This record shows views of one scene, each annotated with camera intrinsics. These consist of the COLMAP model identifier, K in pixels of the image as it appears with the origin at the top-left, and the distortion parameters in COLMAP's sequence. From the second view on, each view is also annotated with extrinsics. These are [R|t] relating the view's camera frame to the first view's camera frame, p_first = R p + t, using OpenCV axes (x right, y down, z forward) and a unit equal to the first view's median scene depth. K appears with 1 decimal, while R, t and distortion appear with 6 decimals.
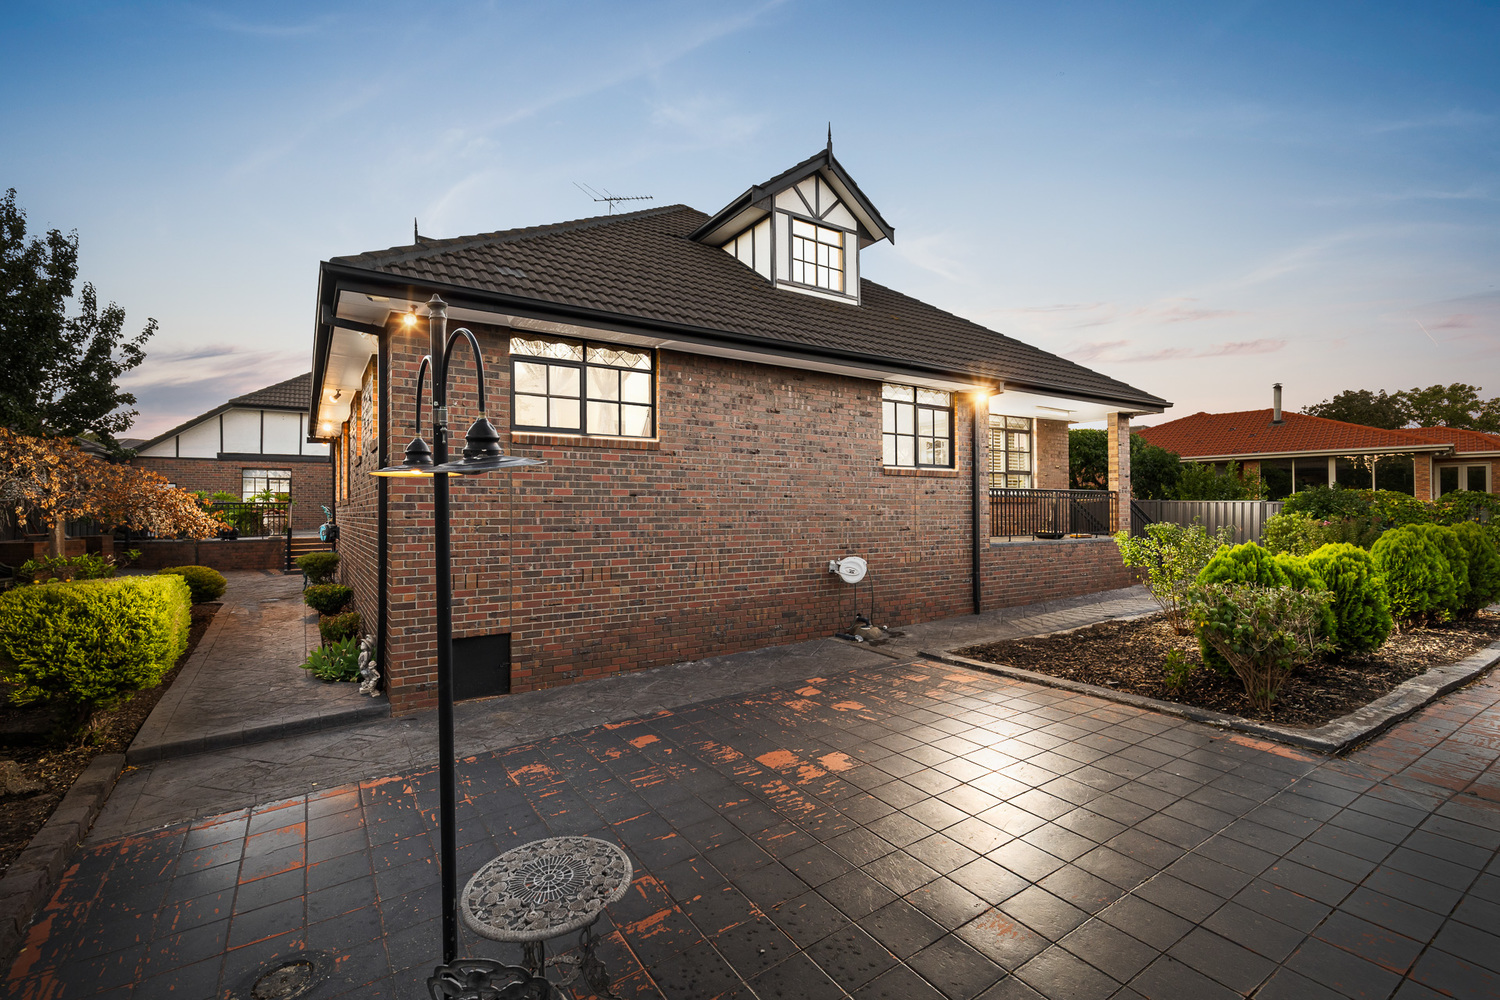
lens RADIAL K [[663.4, 0, 748.0], [0, 663.4, 500.2], [0, 0, 1]] dist [0.002426, 0.000051]
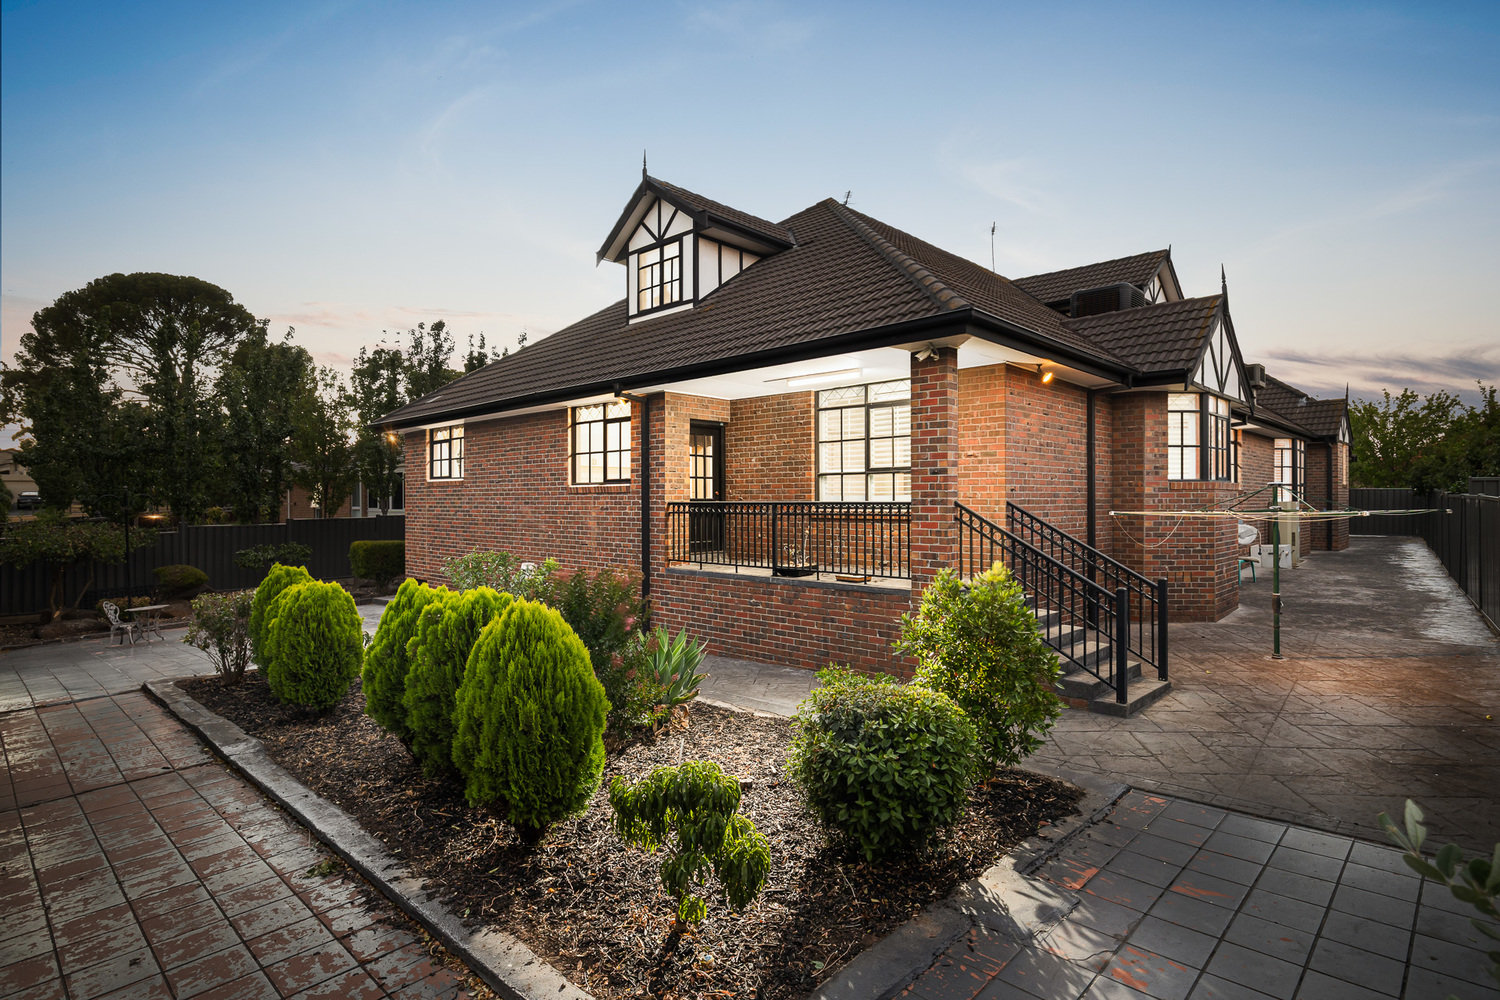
lens RADIAL K [[792.1, 0, 748.5], [0, 792.1, 502.7], [0, 0, 1]] dist [-0.002119, -0.000073]
pose [[0.226205, -0.006005, -0.974061, 1.434856], [0.012610, 0.999915, -0.003236, -0.014019], [0.973998, -0.011551, 0.226262, 0.923500]]
